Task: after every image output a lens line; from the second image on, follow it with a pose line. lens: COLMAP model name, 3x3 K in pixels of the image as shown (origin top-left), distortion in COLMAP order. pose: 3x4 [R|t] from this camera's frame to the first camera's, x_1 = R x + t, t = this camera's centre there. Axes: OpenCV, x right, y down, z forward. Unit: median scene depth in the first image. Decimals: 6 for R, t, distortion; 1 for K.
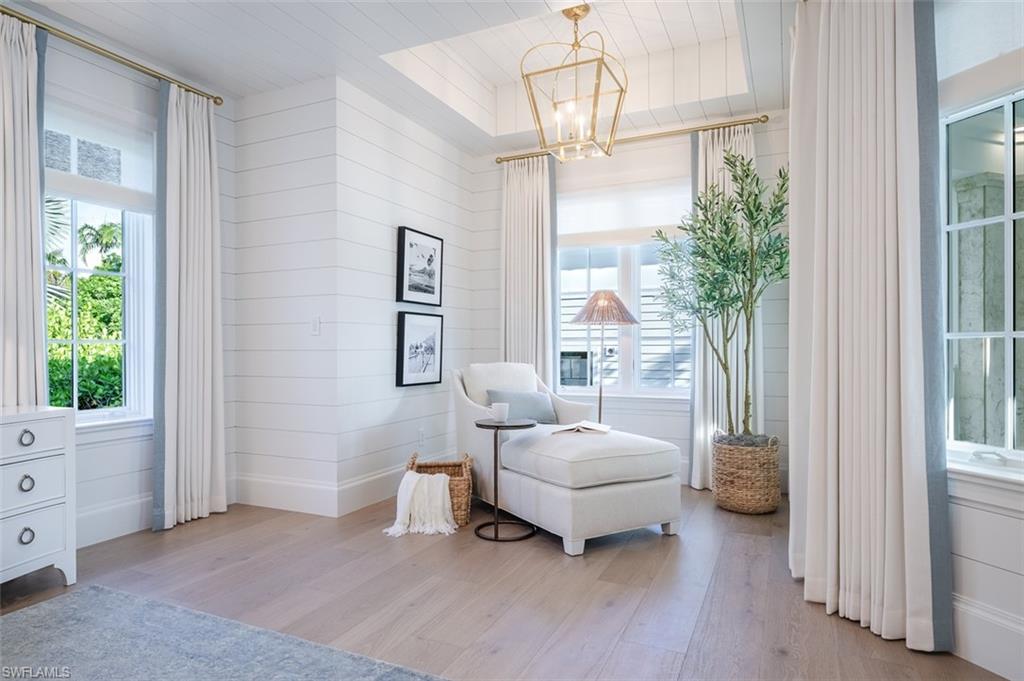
lens RADIAL K [[601.9, 0, 512.5], [0, 601.9, 349.2], [0, 0, 1]] dist [-0.004551, -0.000189]
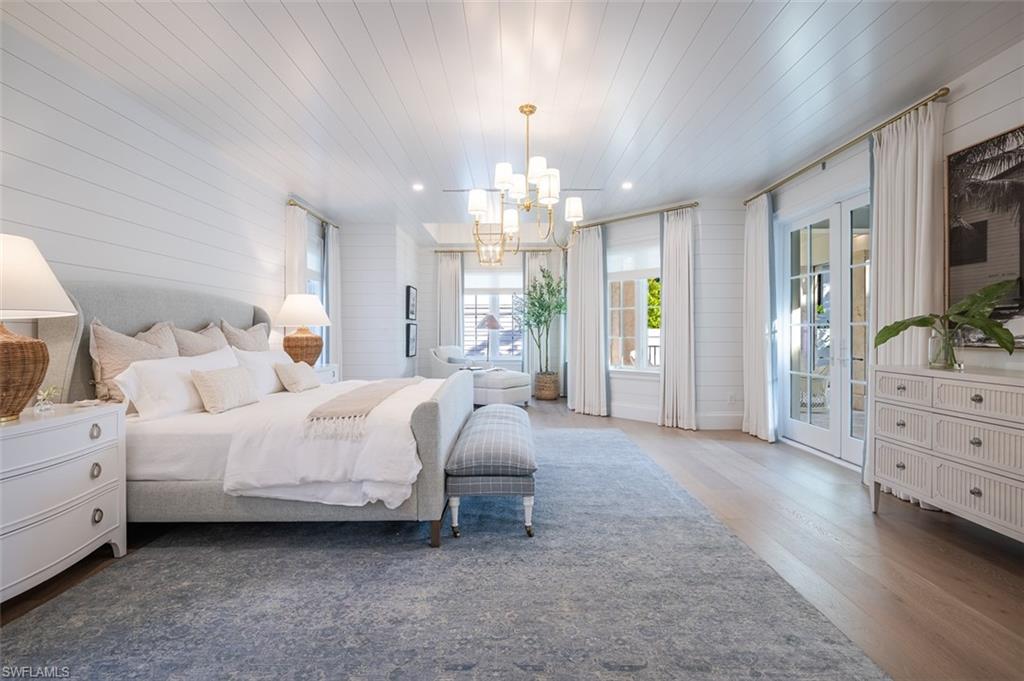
lens RADIAL K [[473.1, 0, 511.3], [0, 473.1, 336.5], [0, 0, 1]] dist [0.000229, 0.000001]
pose [[0.911898, 0.001011, 0.410415, -0.626538], [-0.001884, 0.999997, 0.001723, -0.019597], [-0.410412, -0.002344, 0.911897, -0.864264]]
